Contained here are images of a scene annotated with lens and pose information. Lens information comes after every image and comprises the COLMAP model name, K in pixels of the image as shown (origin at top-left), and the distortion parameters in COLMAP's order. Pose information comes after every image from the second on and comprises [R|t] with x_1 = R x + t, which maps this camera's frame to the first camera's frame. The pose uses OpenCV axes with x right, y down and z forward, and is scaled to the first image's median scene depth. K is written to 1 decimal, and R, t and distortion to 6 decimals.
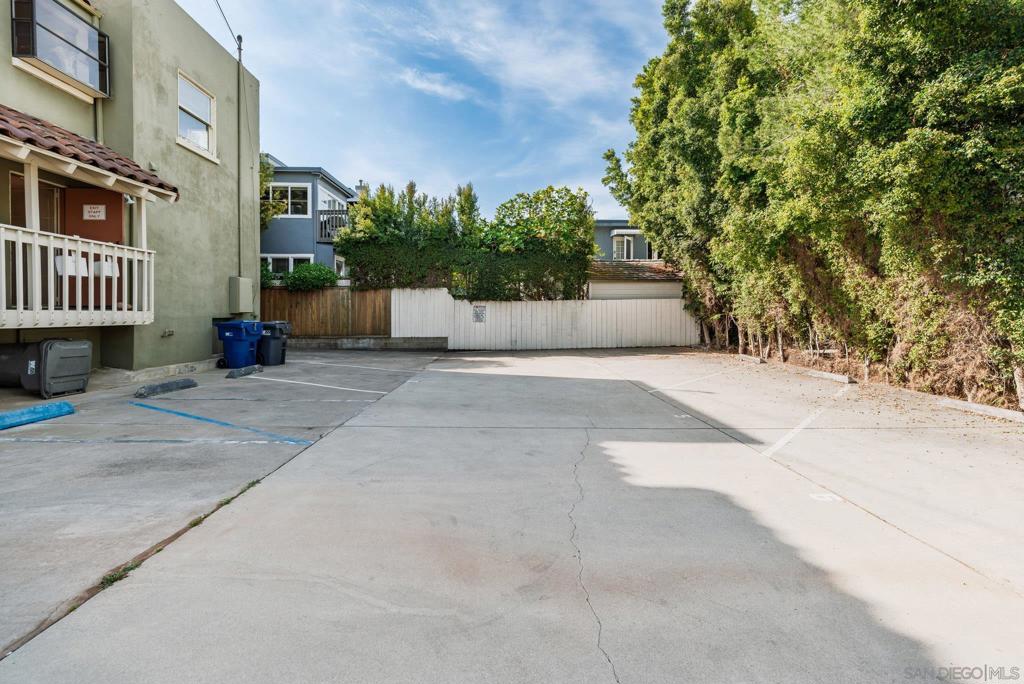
lens RADIAL K [[467.0, 0, 541.5], [0, 467.0, 306.5], [0, 0, 1]] dist [0.010164, -0.000492]
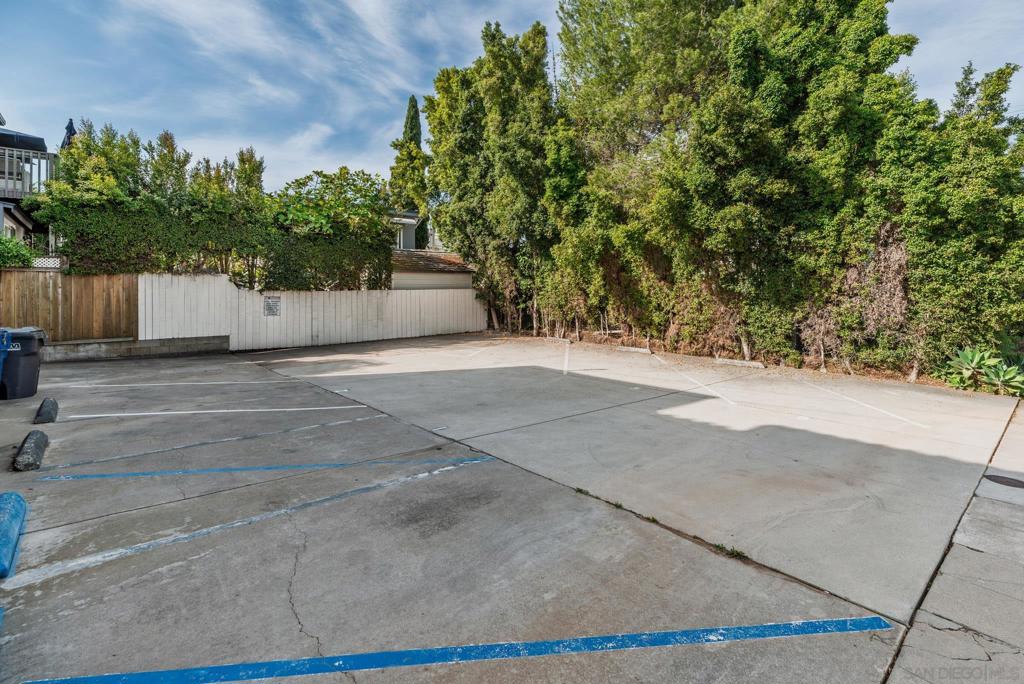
lens RADIAL K [[464.7, 0, 531.4], [0, 464.7, 283.0], [0, 0, 1]] dist [0.006823, 0.000470]
pose [[0.786190, 0.014939, 0.617805, -0.299963], [-0.008610, 0.999876, -0.013220, -0.019429], [-0.617925, 0.005074, 0.786220, 0.048466]]
